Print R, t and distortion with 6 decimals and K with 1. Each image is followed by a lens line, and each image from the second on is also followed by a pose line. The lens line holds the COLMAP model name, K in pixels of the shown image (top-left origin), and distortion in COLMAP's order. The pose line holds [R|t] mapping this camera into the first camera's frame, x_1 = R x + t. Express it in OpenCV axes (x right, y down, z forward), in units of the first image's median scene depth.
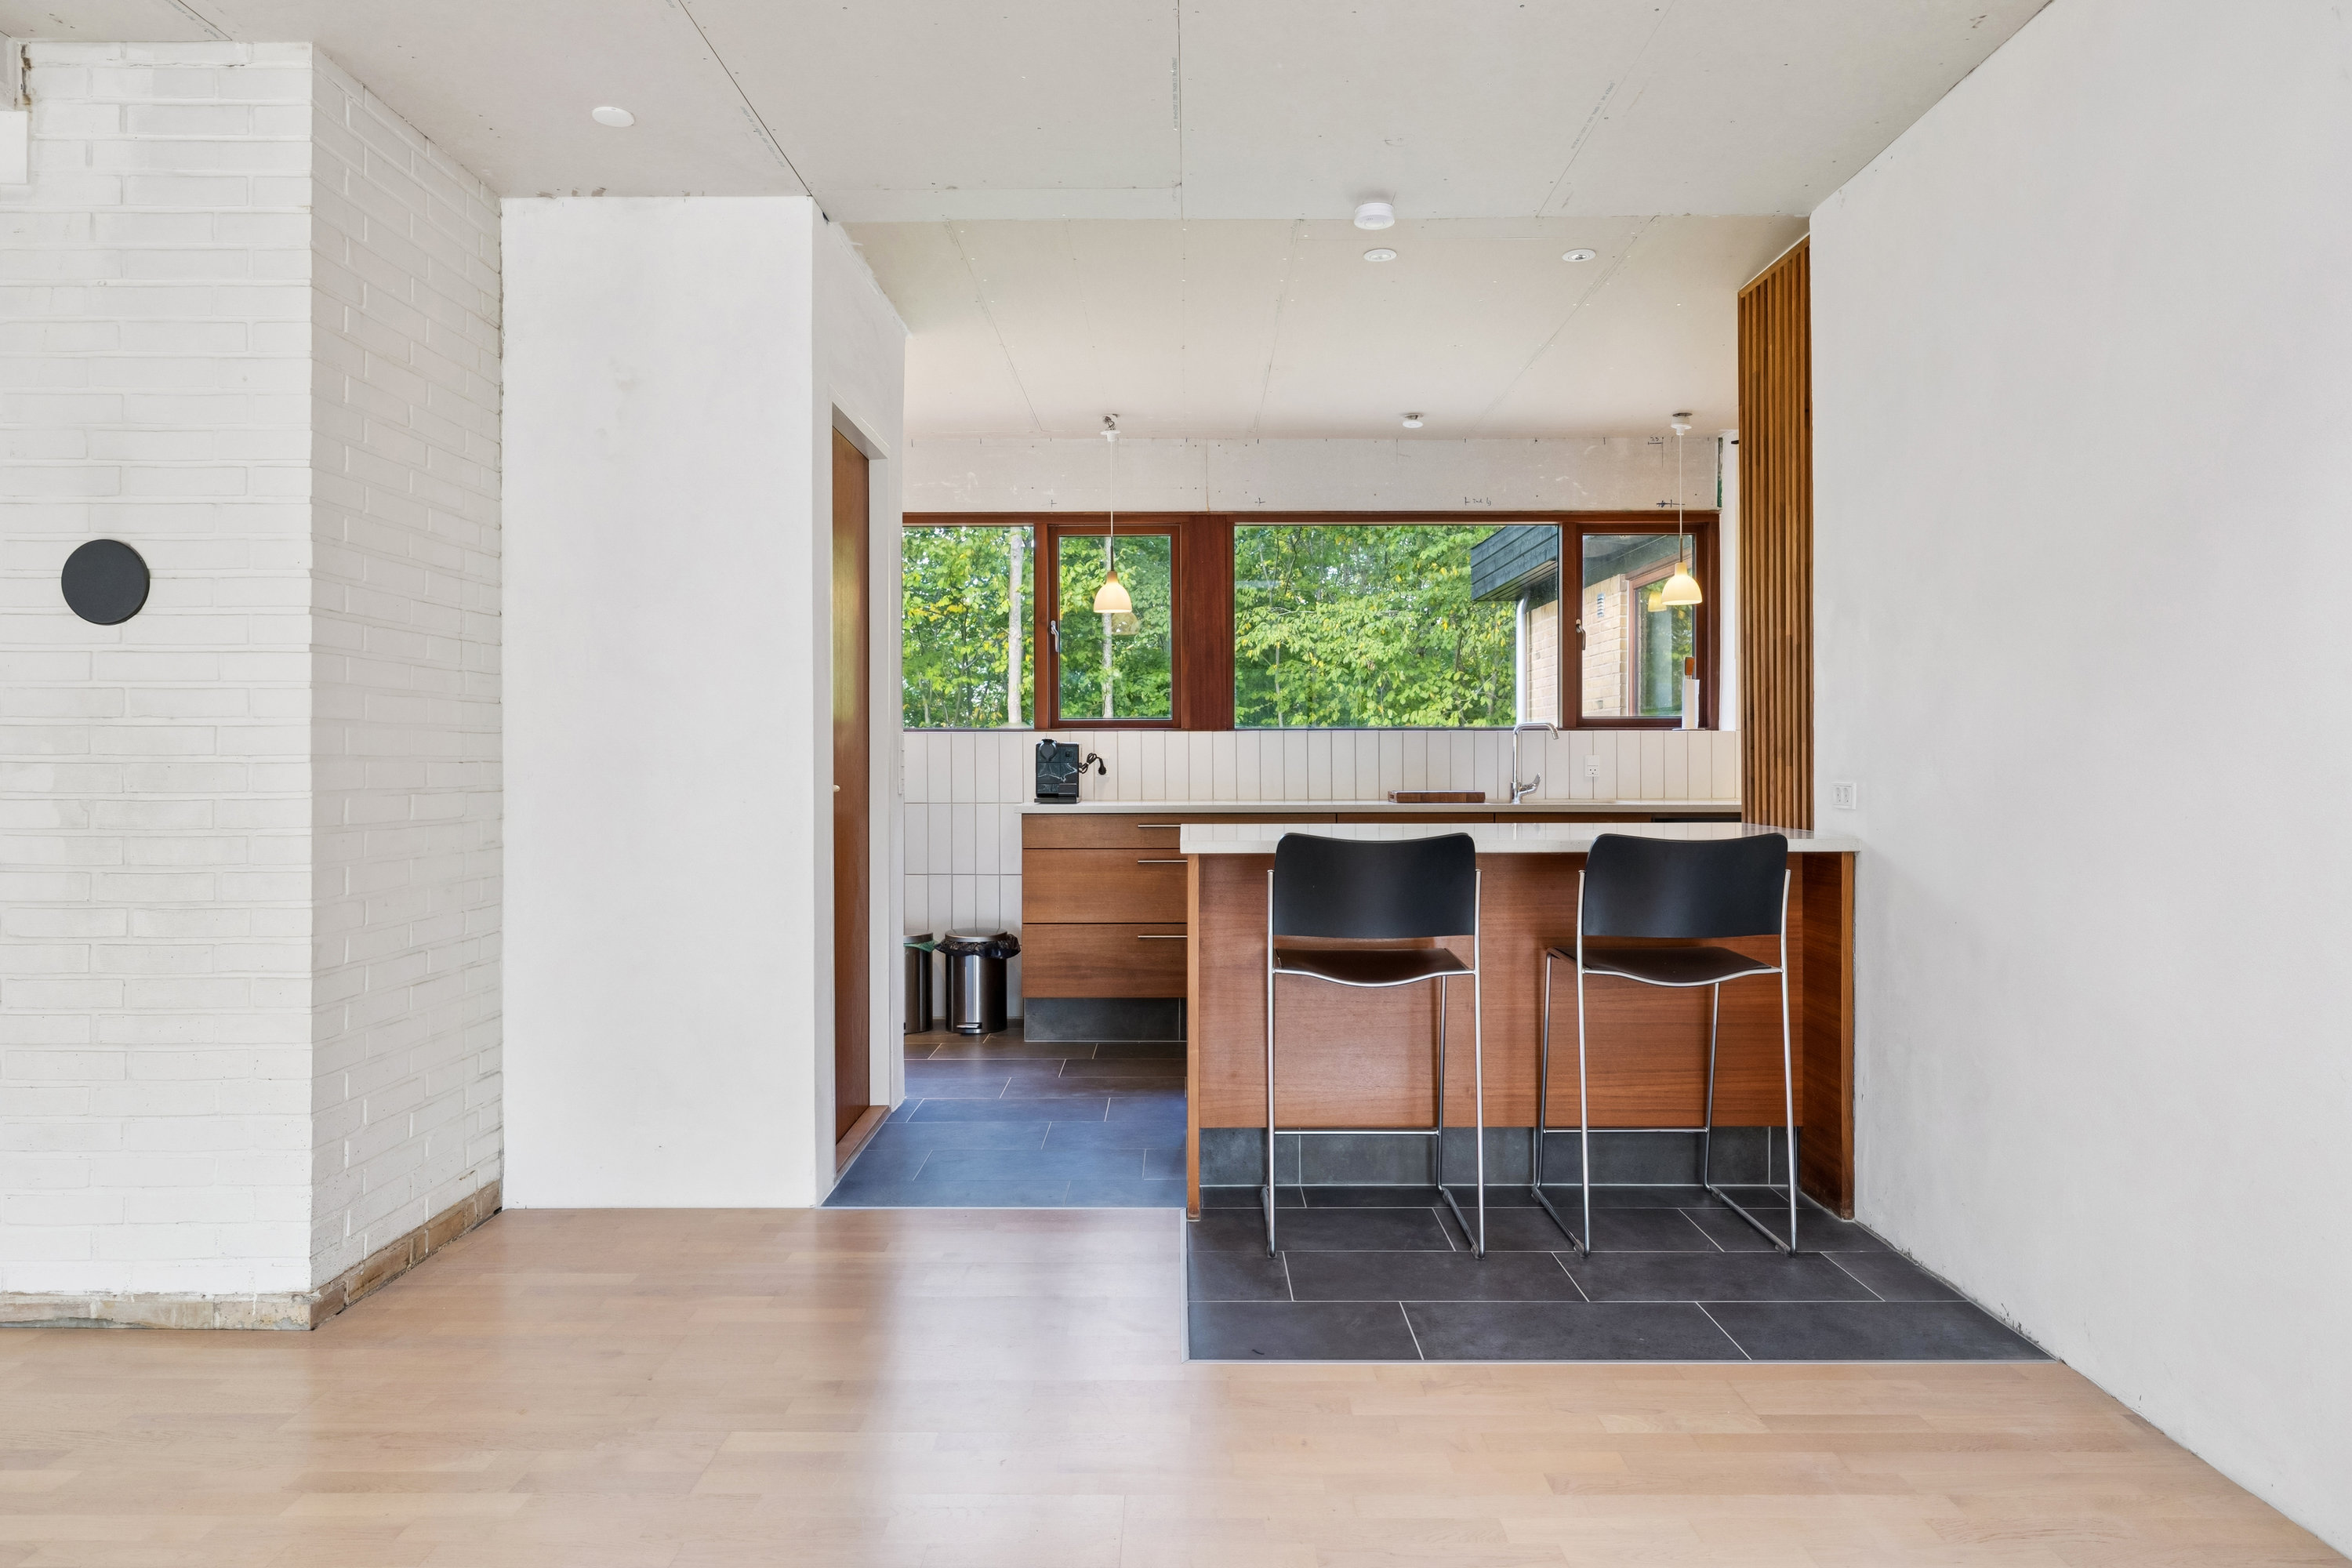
lens RADIAL K [[1453.6, 0, 1186.2], [0, 1453.6, 760.7], [0, 0, 1]] dist [0.001144, -0.002600]
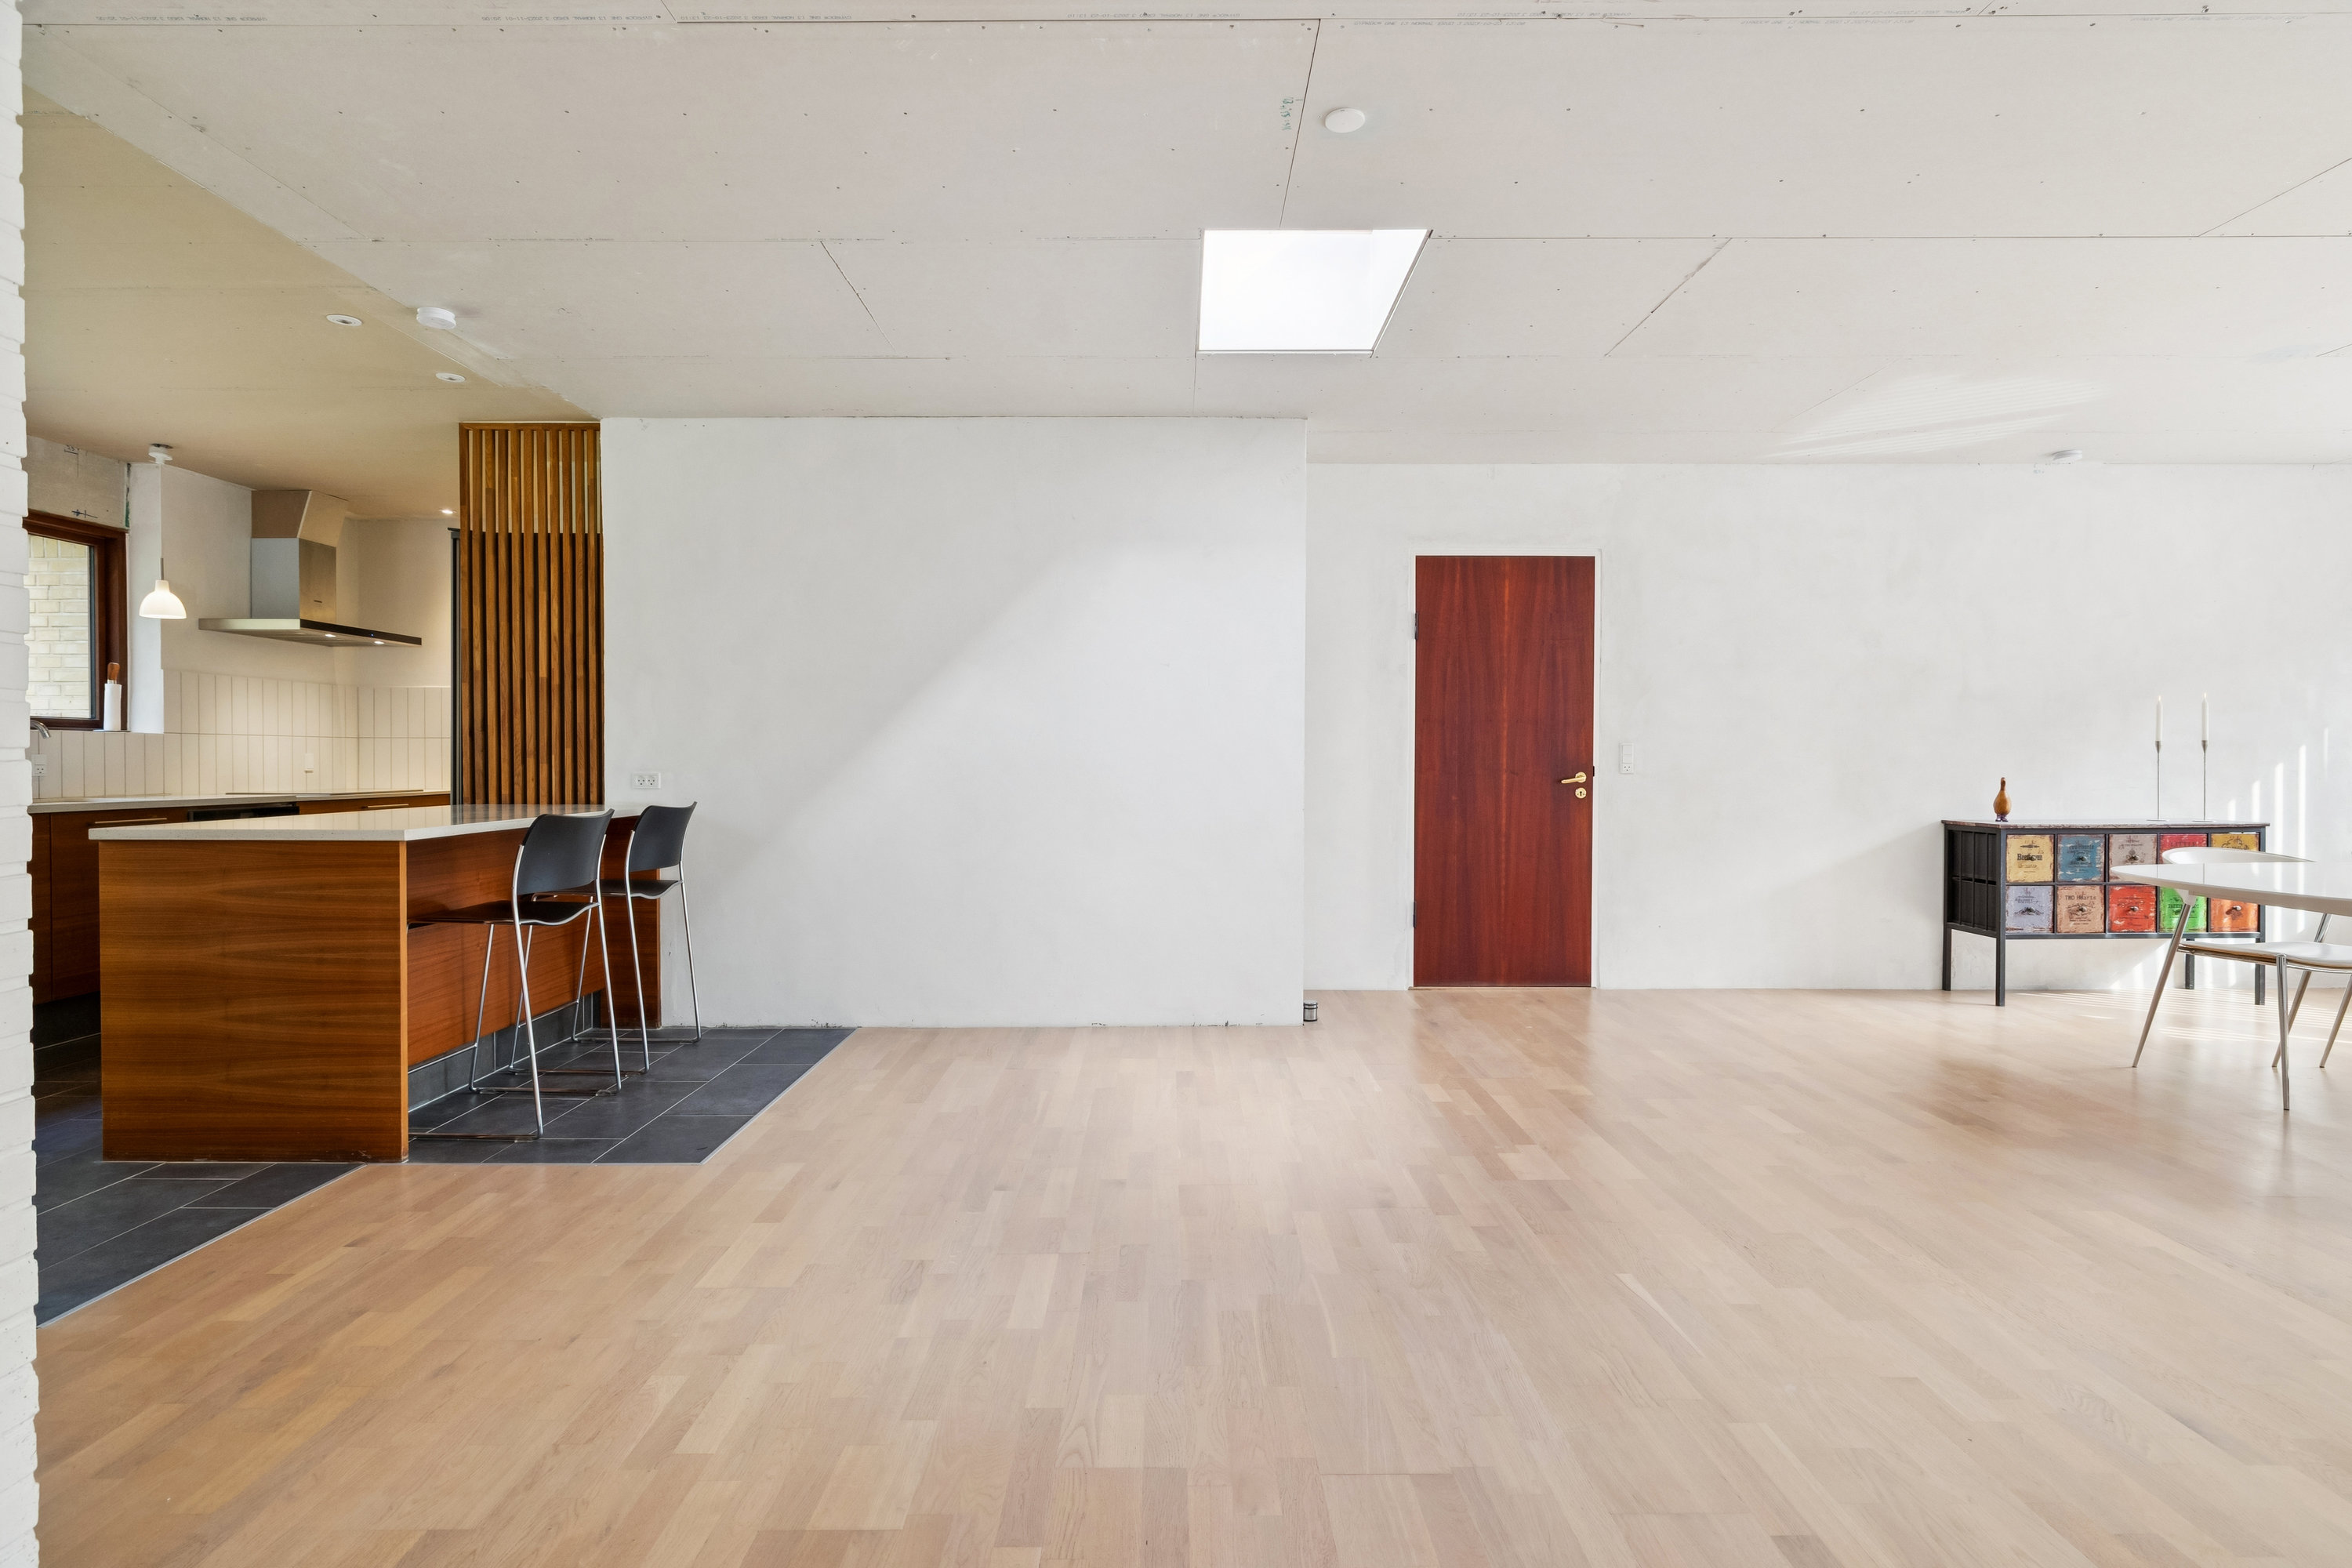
lens RADIAL K [[1153.9, 0, 1179.0], [0, 1153.9, 779.6], [0, 0, 1]] dist [-0.011968, 0.000081]
pose [[-0.012159, -0.015596, 0.999804, -1.100631], [0.002376, 0.999875, 0.015626, 0.006139], [-0.999923, 0.002566, -0.012120, 0.498158]]
